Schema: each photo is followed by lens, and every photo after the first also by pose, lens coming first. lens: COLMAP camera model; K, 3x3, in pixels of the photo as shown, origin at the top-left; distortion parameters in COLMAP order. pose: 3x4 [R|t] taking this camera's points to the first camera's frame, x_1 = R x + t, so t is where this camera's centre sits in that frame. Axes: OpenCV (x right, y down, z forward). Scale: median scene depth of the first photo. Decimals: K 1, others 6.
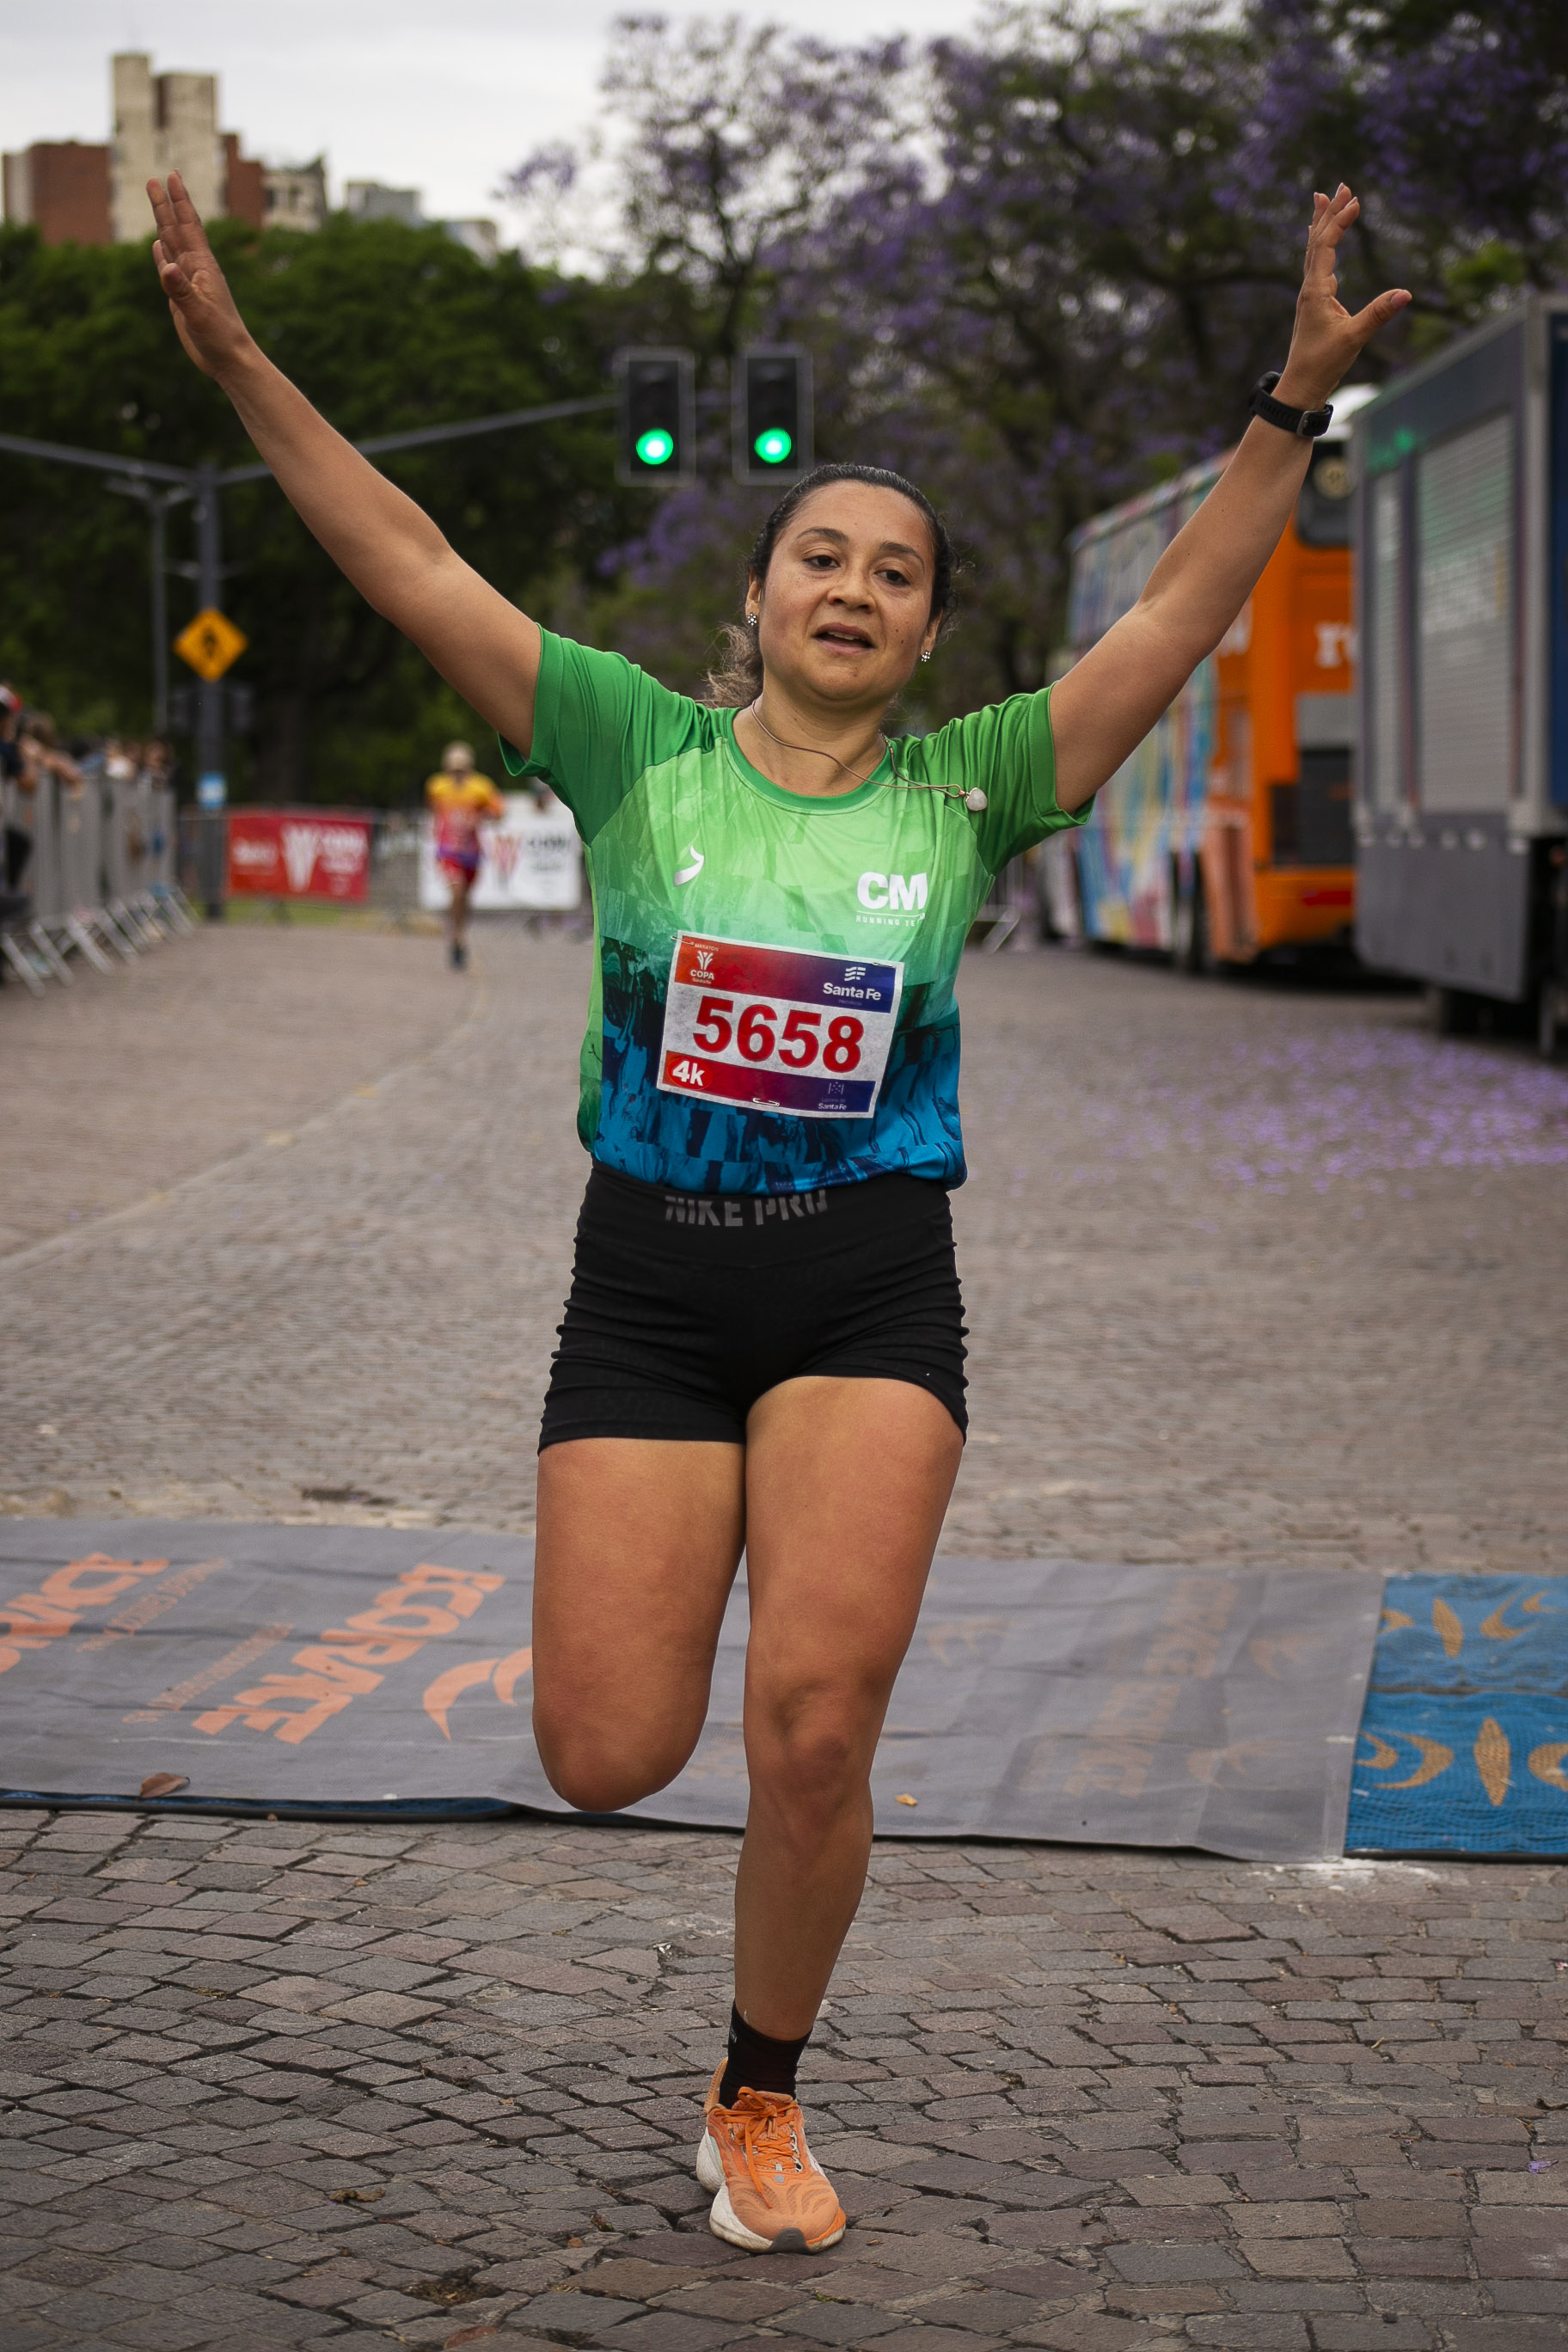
lens RADIAL K [[5274.3, 0, 785.6], [0, 5274.3, 1424.6], [0, 0, 1]] dist [-0.085732, 0.000000]
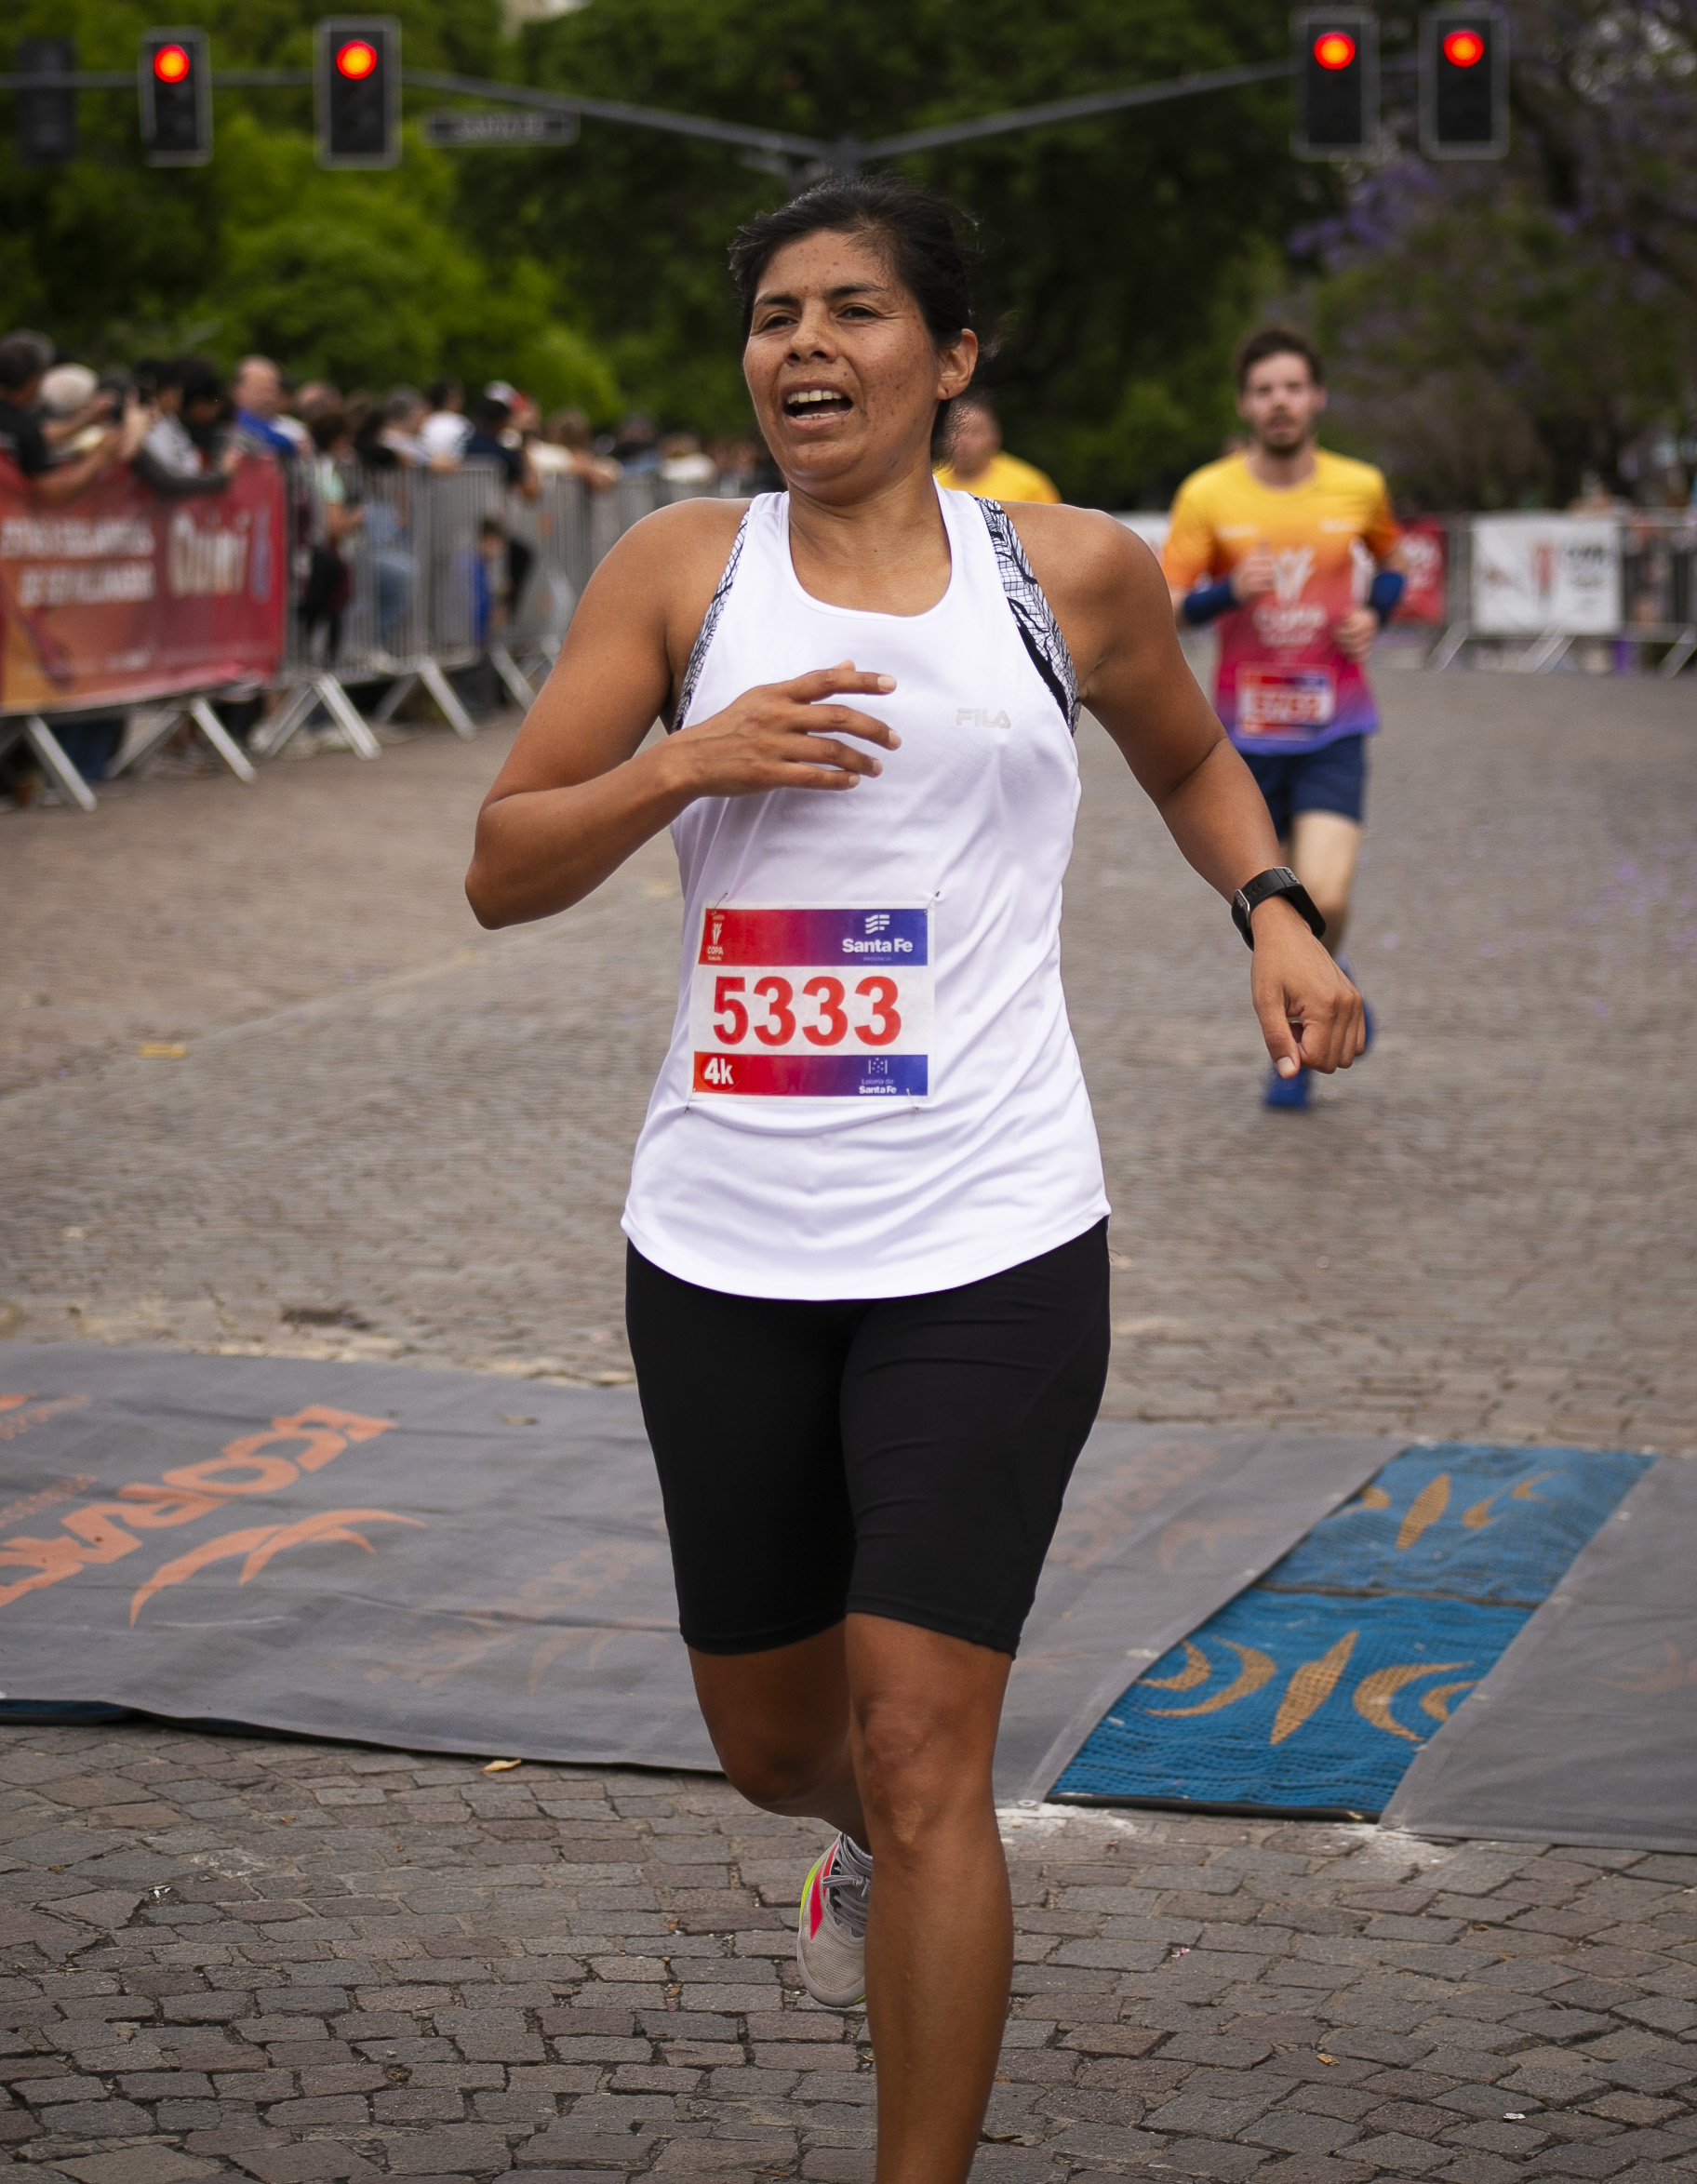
lens RADIAL K [[5693.1, 0, 852.5], [0, 5693.1, 1165.1], [0, 0, 1]] dist [-0.052308, 0.000000]
pose [[0.990761, 0.018680, -0.134326, 0.167754], [-0.018733, 0.999824, 0.000867, -0.018891], [0.134318, 0.001657, 0.990937, 0.062204]]
